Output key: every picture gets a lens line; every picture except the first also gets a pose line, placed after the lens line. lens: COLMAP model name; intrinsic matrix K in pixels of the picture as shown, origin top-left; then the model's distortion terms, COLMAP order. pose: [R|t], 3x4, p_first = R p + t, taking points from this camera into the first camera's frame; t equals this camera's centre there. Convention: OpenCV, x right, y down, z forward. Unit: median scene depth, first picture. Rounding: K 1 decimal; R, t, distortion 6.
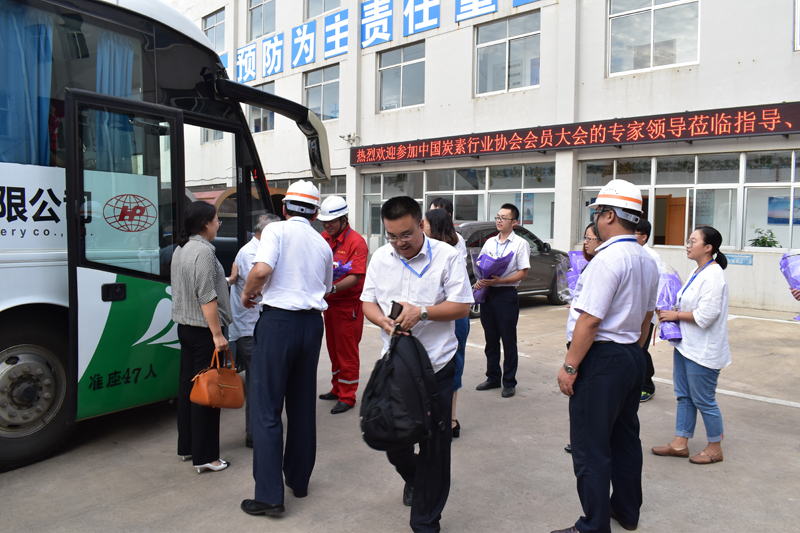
lens RADIAL K [[630.5, 0, 404.2], [0, 630.5, 267.8], [0, 0, 1]] dist [-0.099383, 0.024205]
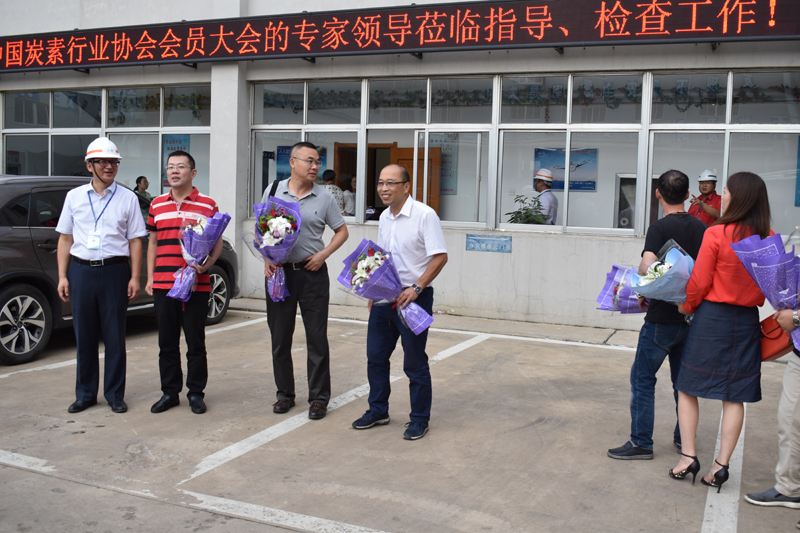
lens RADIAL K [[838.3, 0, 403.9], [0, 838.3, 266.6], [0, 0, 1]] dist [-0.063903, 0.000000]
pose [[0.928037, -0.017873, 0.372058, 0.121458], [0.010404, 0.999702, 0.022073, -0.008880], [-0.372342, -0.016614, 0.927947, 0.200501]]
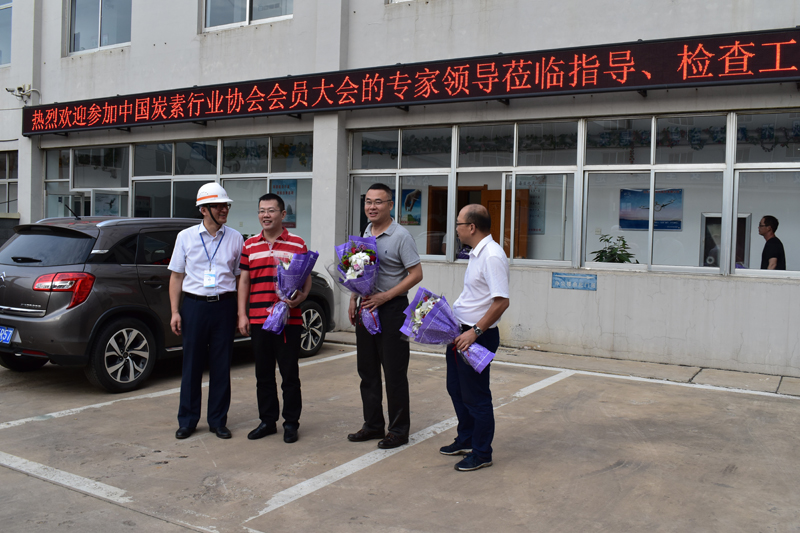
lens RADIAL K [[767.1, 0, 405.0], [0, 767.1, 267.2], [0, 0, 1]] dist [-0.072553, 0.000000]
pose [[0.968235, 0.000040, 0.250041, 0.145374], [0.005827, 0.999725, -0.022722, -0.010352], [-0.249973, 0.023457, 0.967969, 0.226872]]
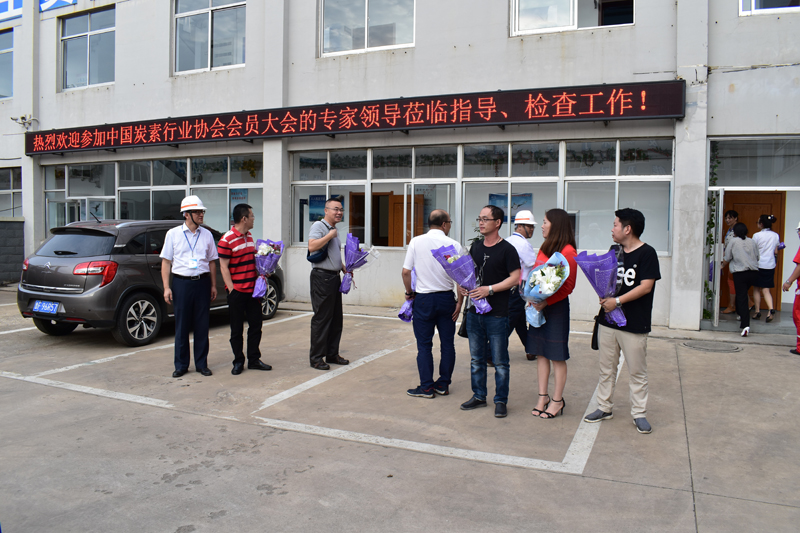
lens RADIAL K [[630.5, 0, 403.0], [0, 630.5, 268.4], [0, 0, 1]] dist [-0.099383, 0.024205]
pose [[0.929151, -0.027937, 0.368644, 0.105575], [0.028930, 0.999577, 0.002837, -0.006431], [-0.368567, 0.008029, 0.929566, 0.135099]]
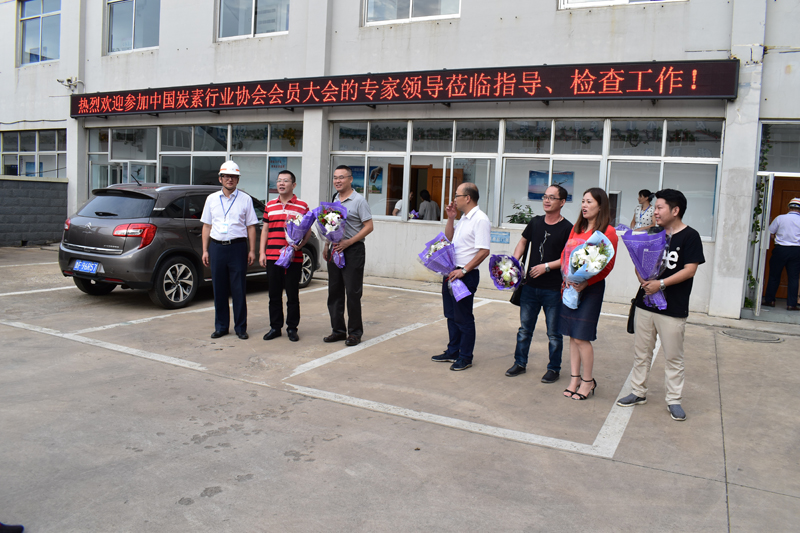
lens RADIAL K [[630.5, 0, 402.6], [0, 630.5, 267.6], [0, 0, 1]] dist [-0.099383, 0.024205]
pose [[0.949126, -0.002577, 0.314885, 0.106769], [-0.011086, 0.999073, 0.041591, -0.005141], [-0.314701, -0.042966, 0.948218, 0.139009]]
